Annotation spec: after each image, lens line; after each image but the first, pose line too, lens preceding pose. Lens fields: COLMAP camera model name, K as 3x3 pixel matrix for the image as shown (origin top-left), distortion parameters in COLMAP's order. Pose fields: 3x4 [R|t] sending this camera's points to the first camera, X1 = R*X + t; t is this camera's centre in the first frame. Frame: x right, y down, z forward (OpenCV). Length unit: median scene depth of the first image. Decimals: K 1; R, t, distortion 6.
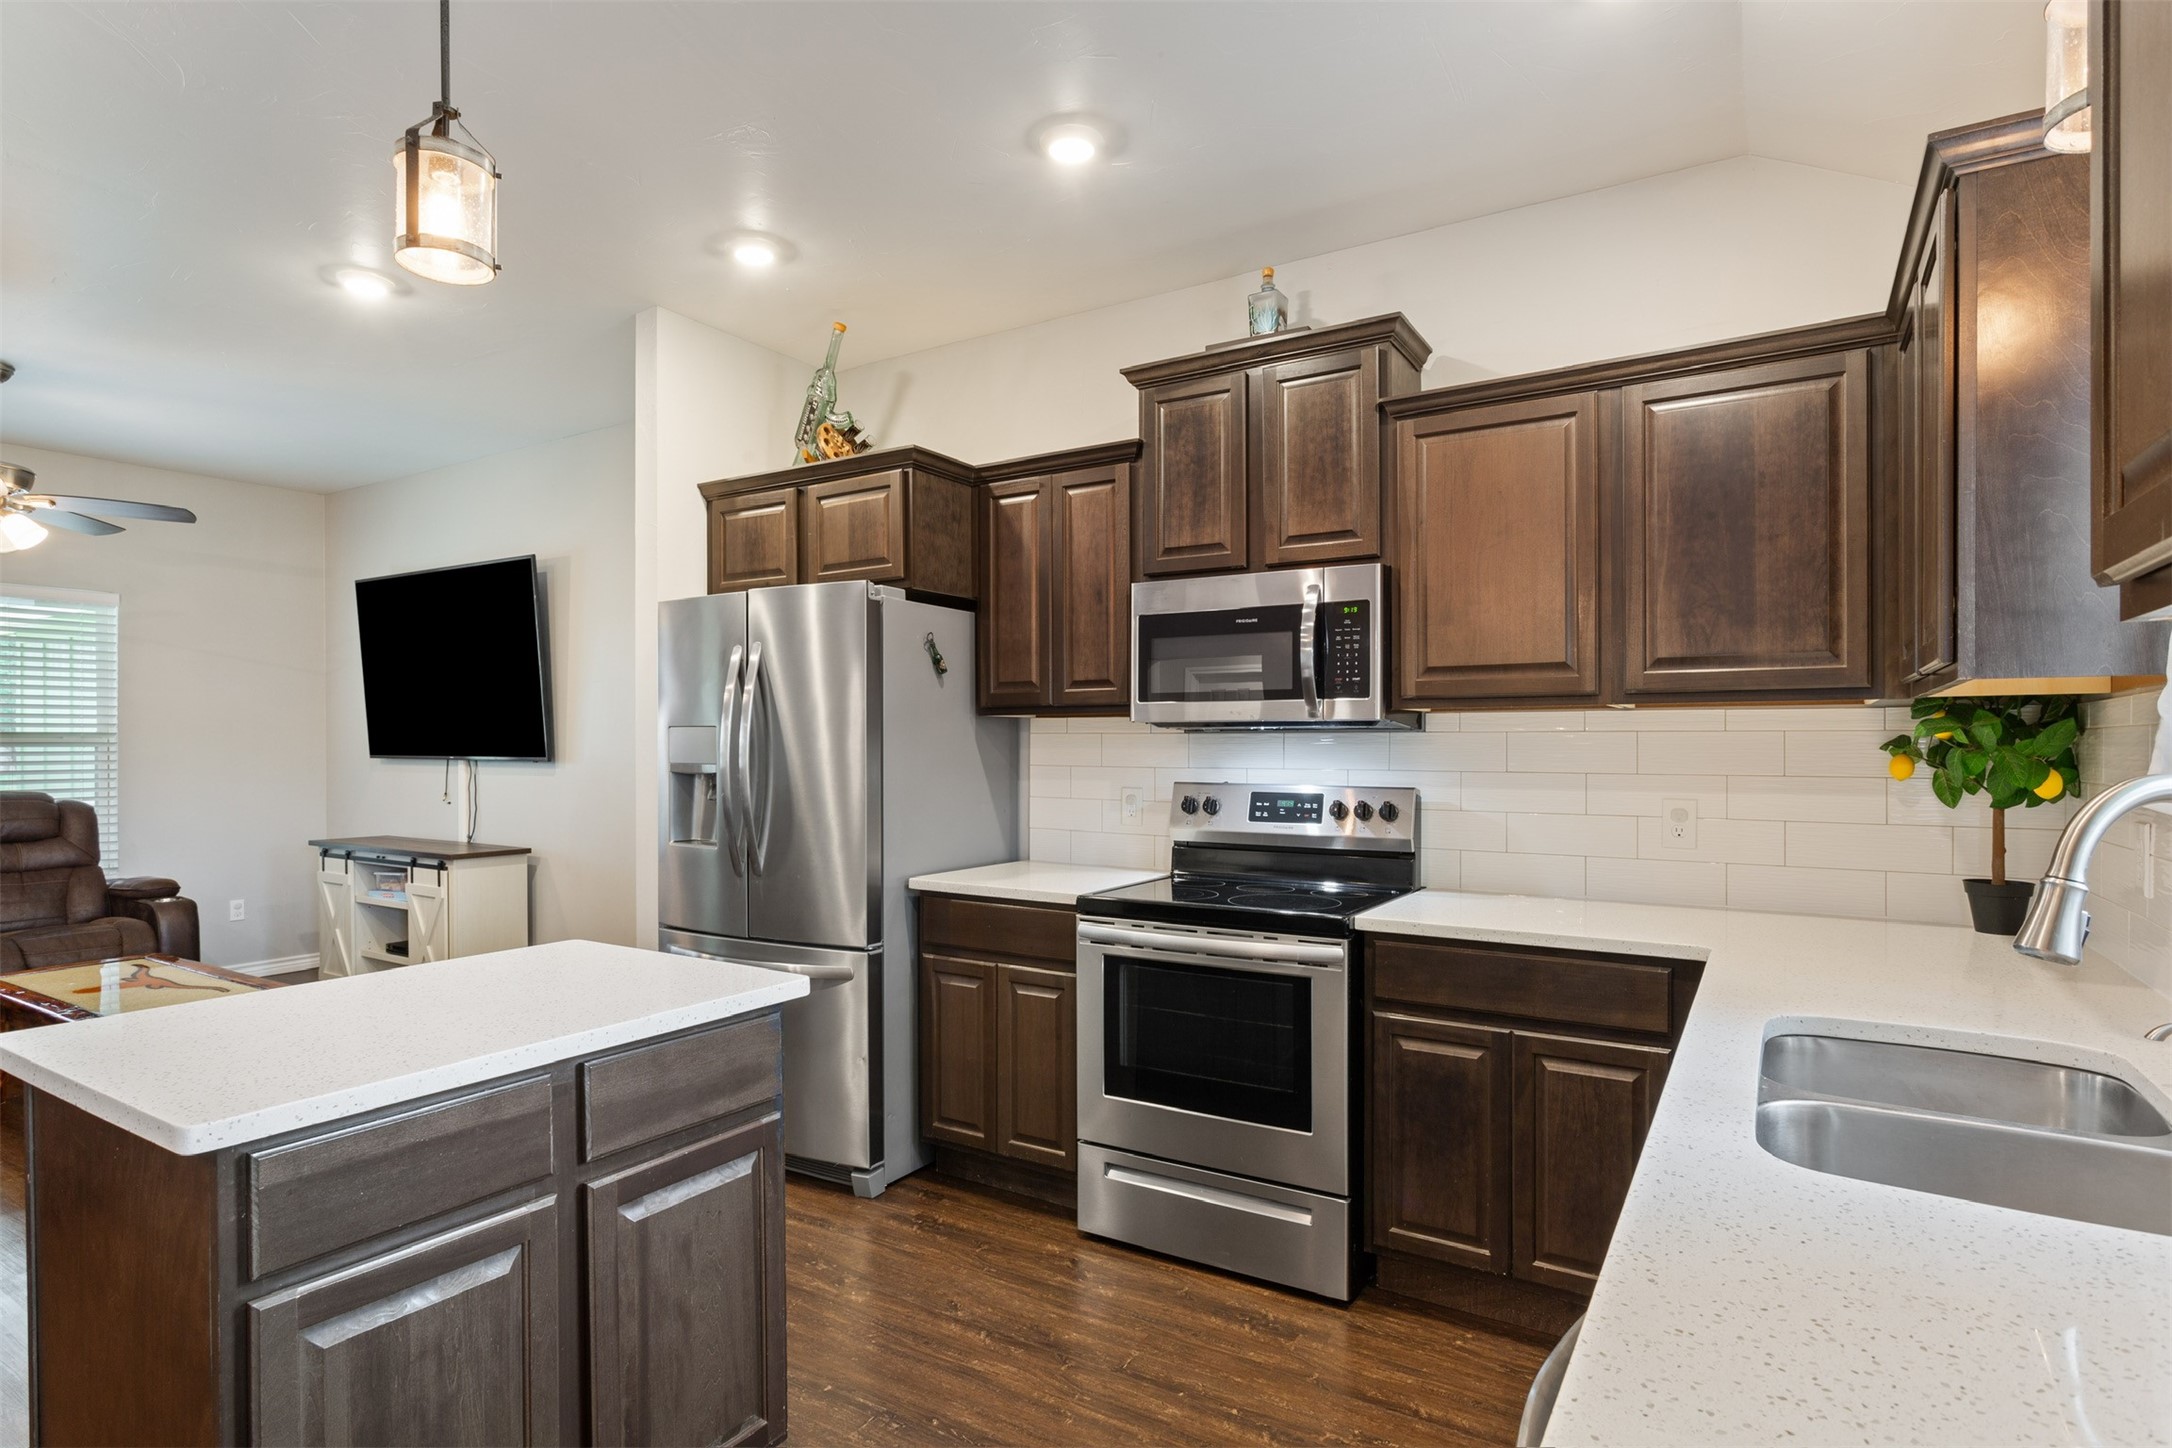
lens RADIAL K [[1203.5, 0, 1083.6], [0, 1203.5, 741.7], [0, 0, 1]] dist [-0.002796, -0.000015]
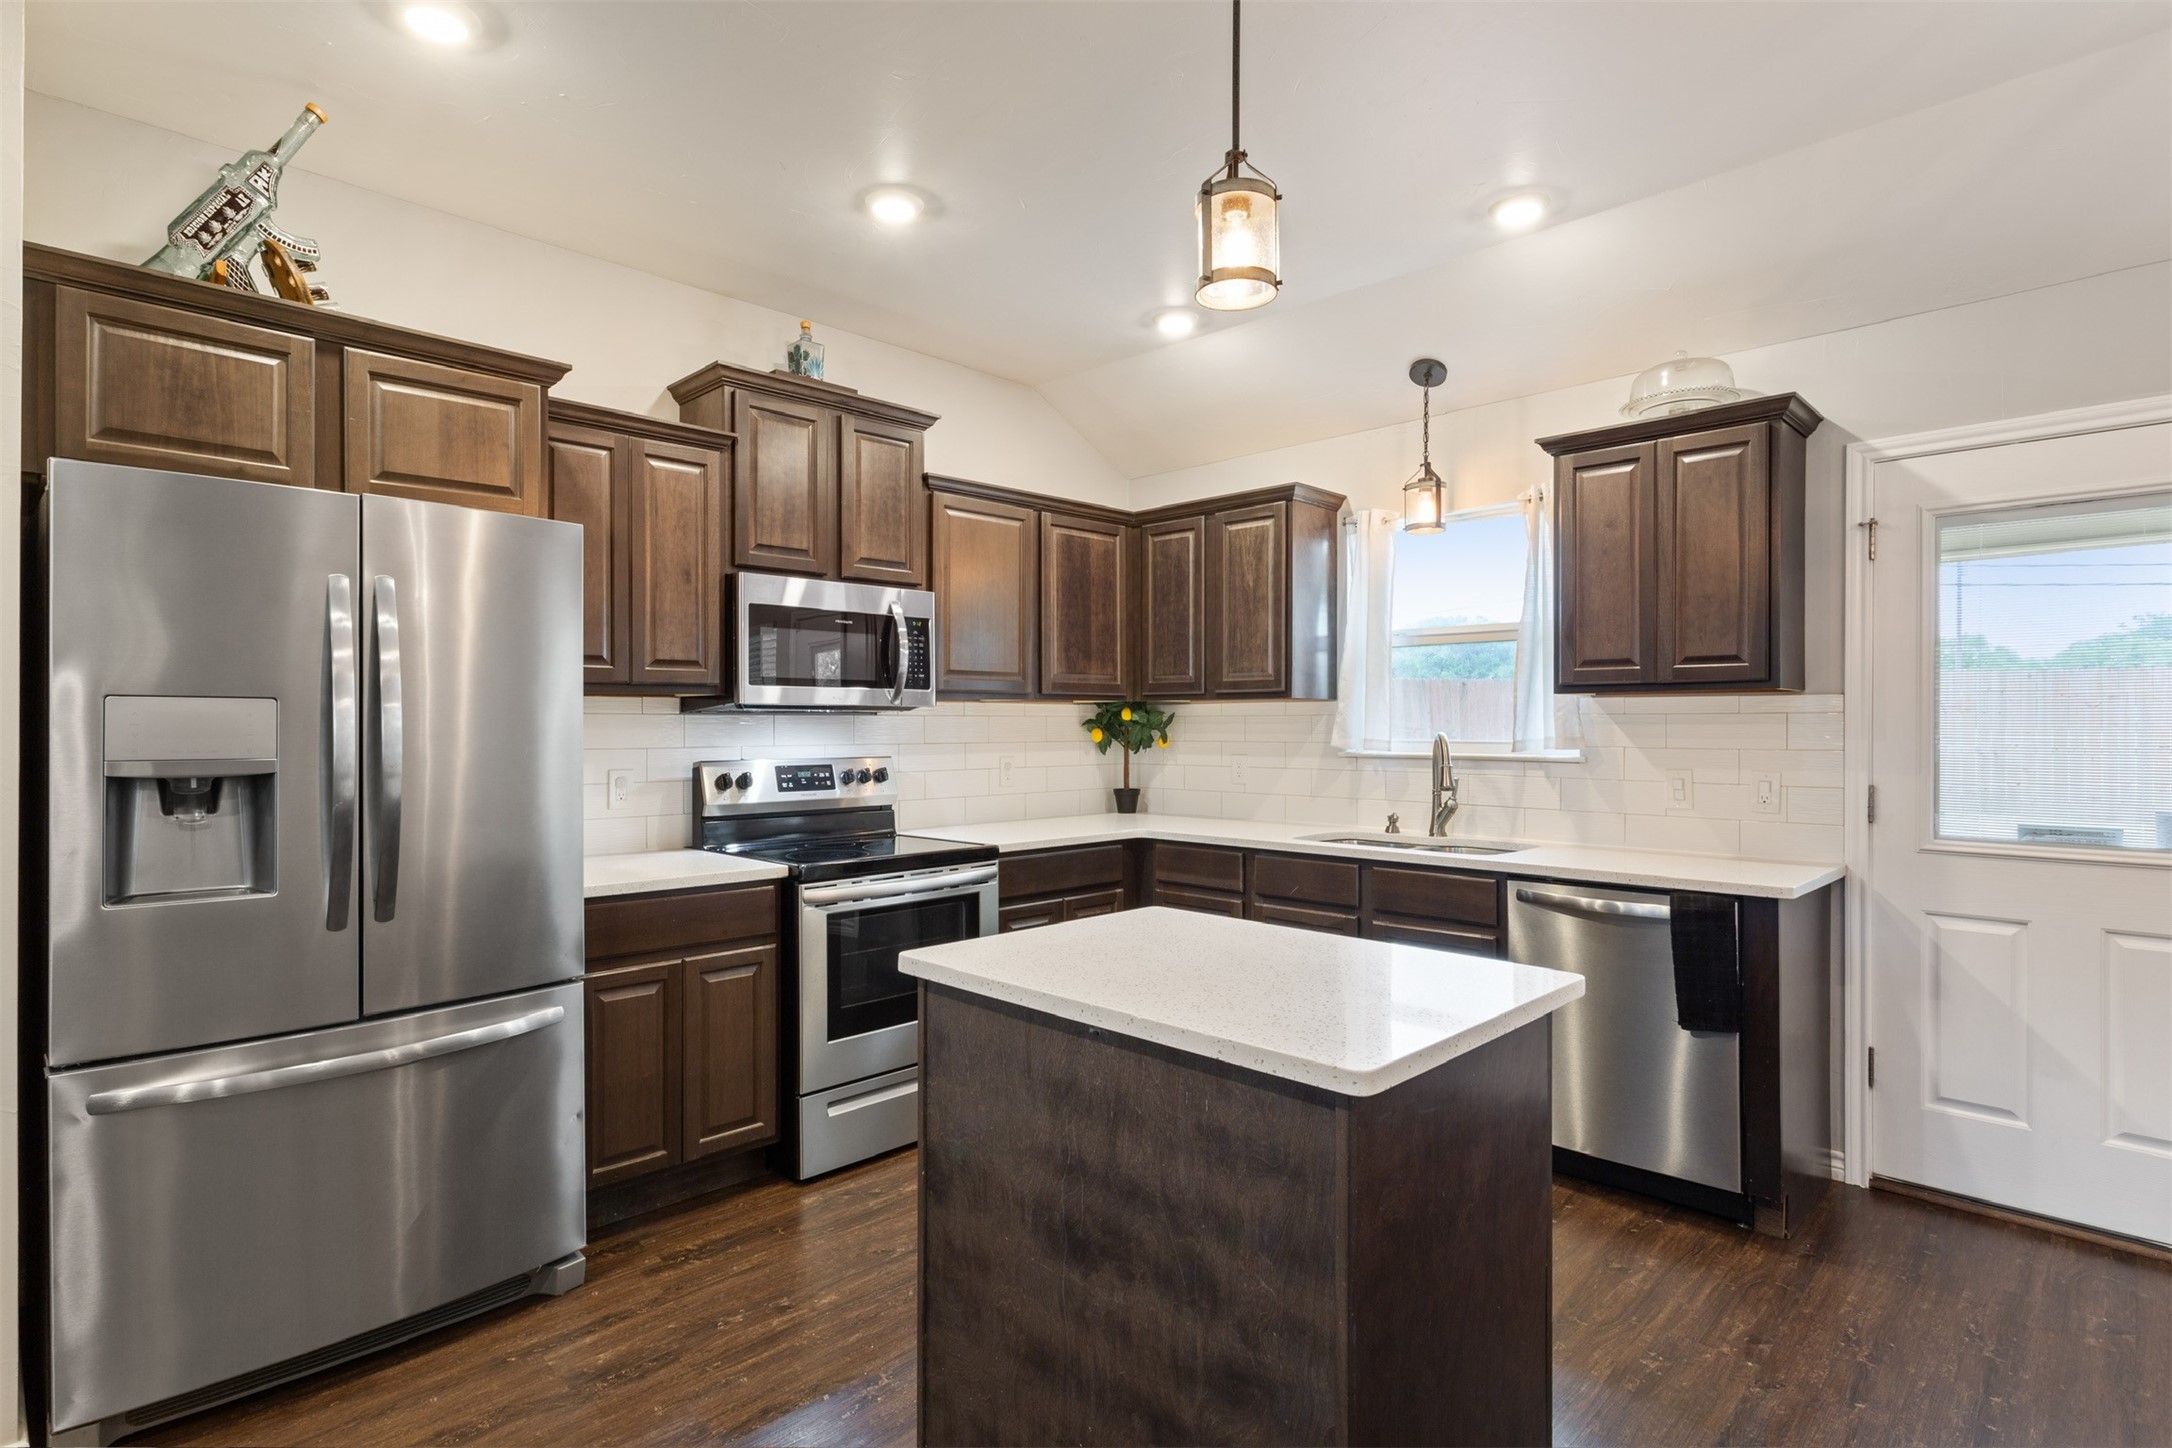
lens RADIAL K [[1070.7, 0, 1086.0], [0, 1070.7, 724.0], [0, 0, 1]] dist [-0.004147, -0.000086]
pose [[0.190485, -0.000265, 0.981690, -0.871769], [0.003252, 0.999995, -0.000361, 0.002878], [-0.981685, 0.003261, 0.190485, 0.560889]]
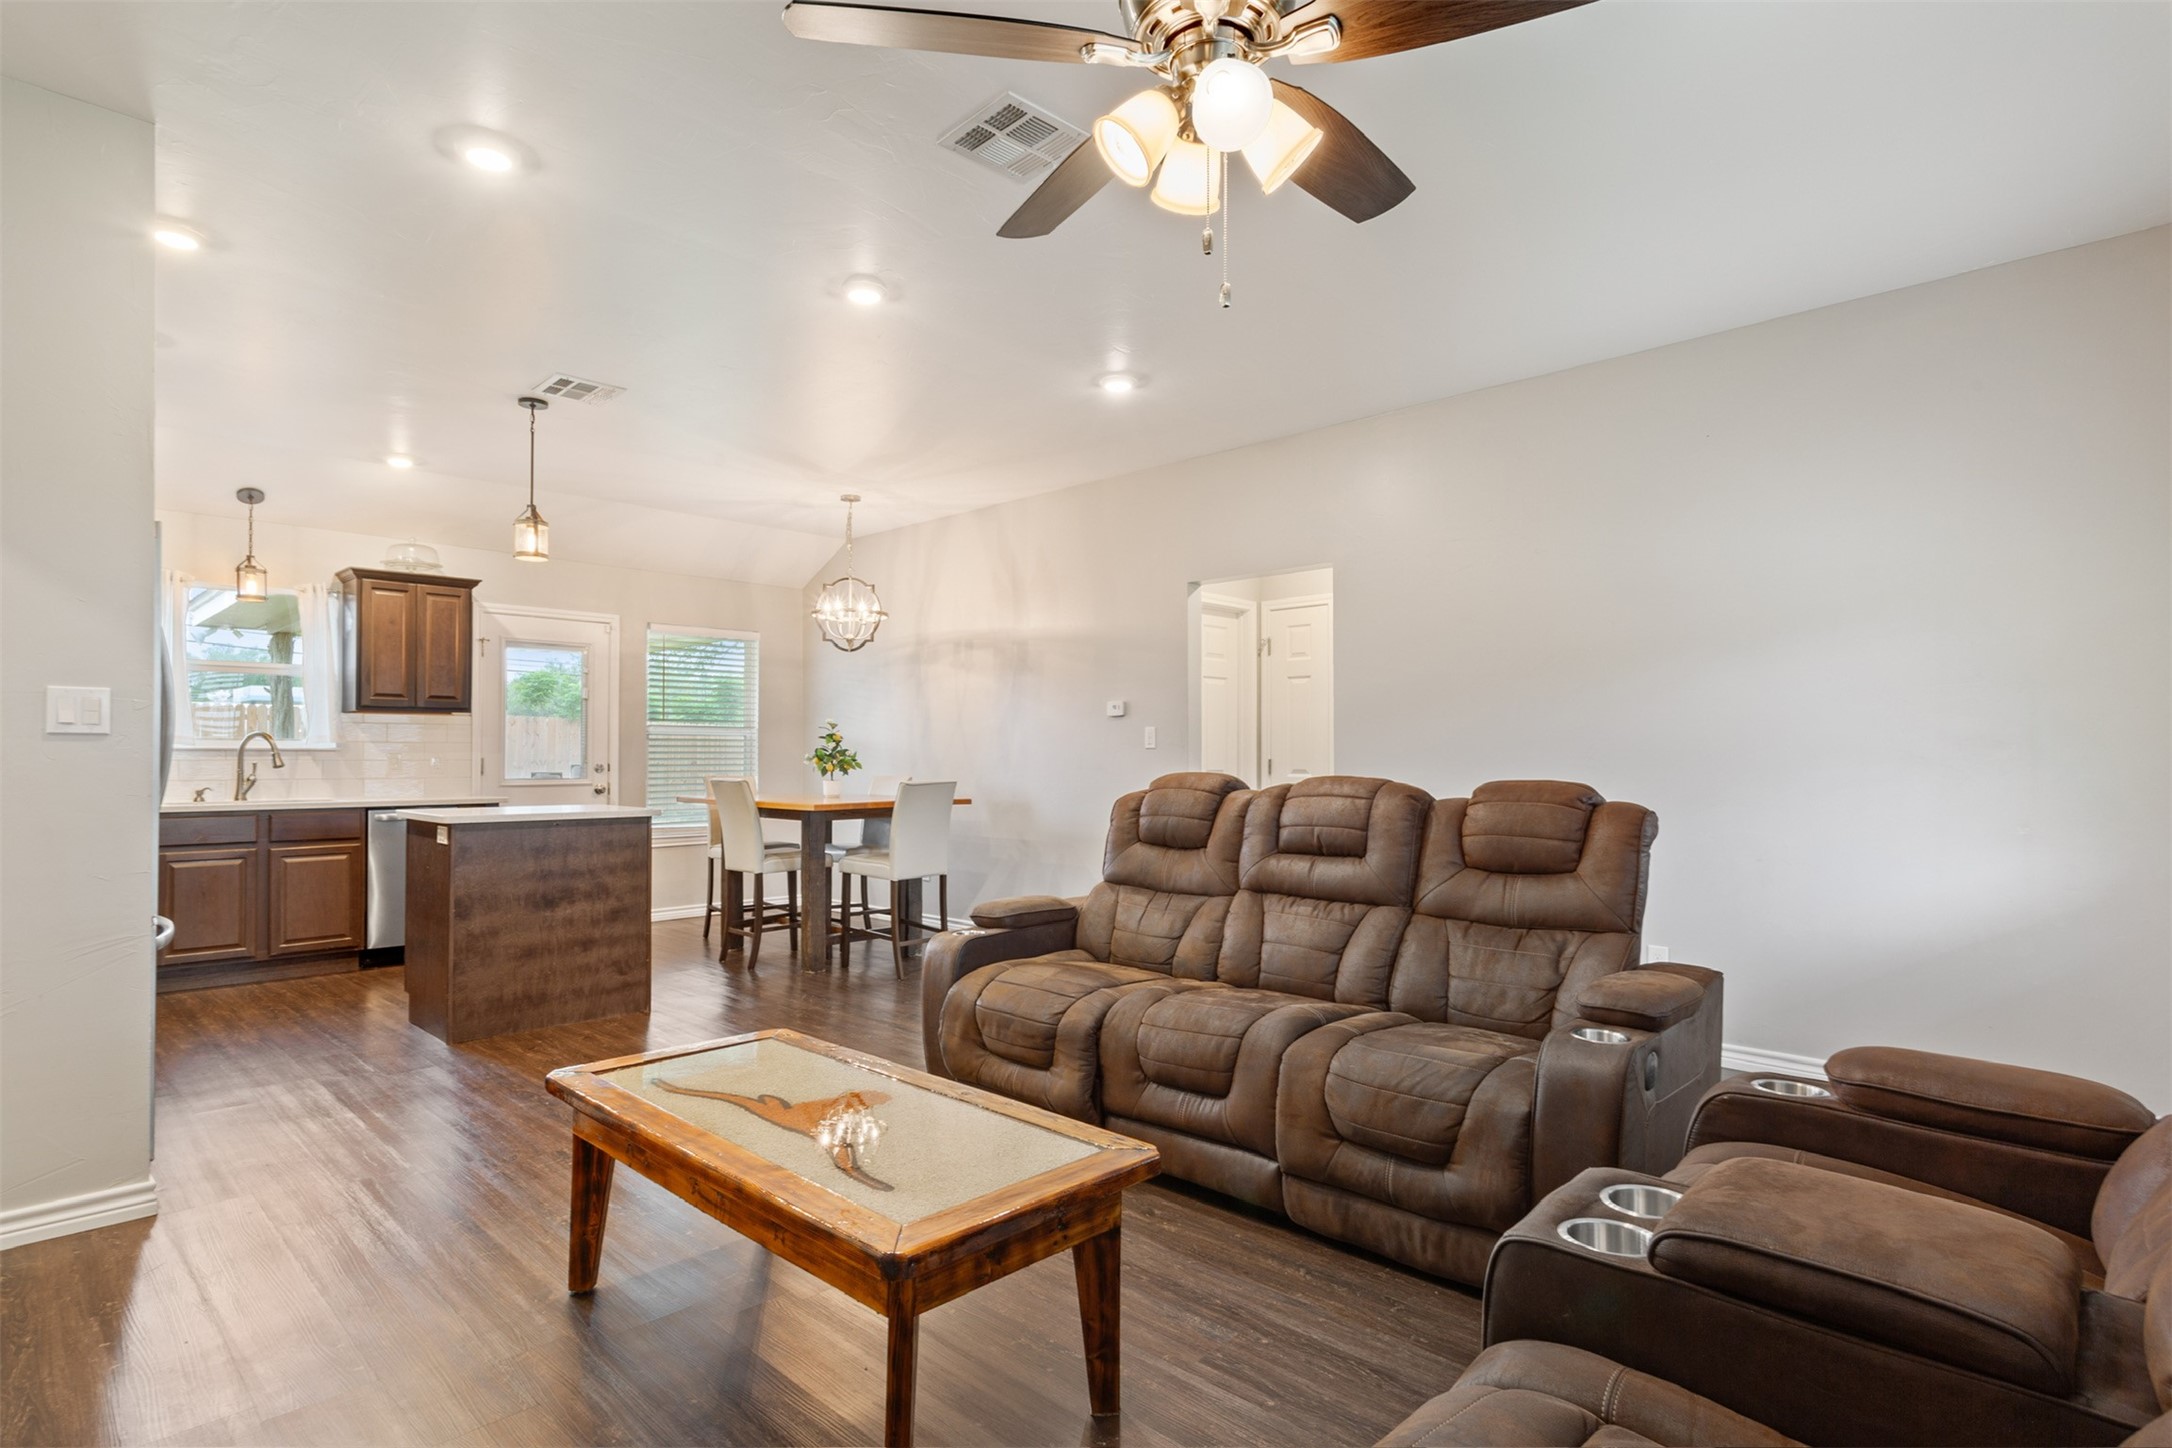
lens RADIAL K [[1060.5, 0, 1068.7], [0, 1060.5, 740.0], [0, 0, 1]] dist [-0.002253, -0.000210]
pose [[-0.985948, 0.003736, 0.167010, -1.293884], [0.002026, 0.999944, -0.010408, 0.048386], [-0.167040, -0.009923, -0.985900, 1.929872]]
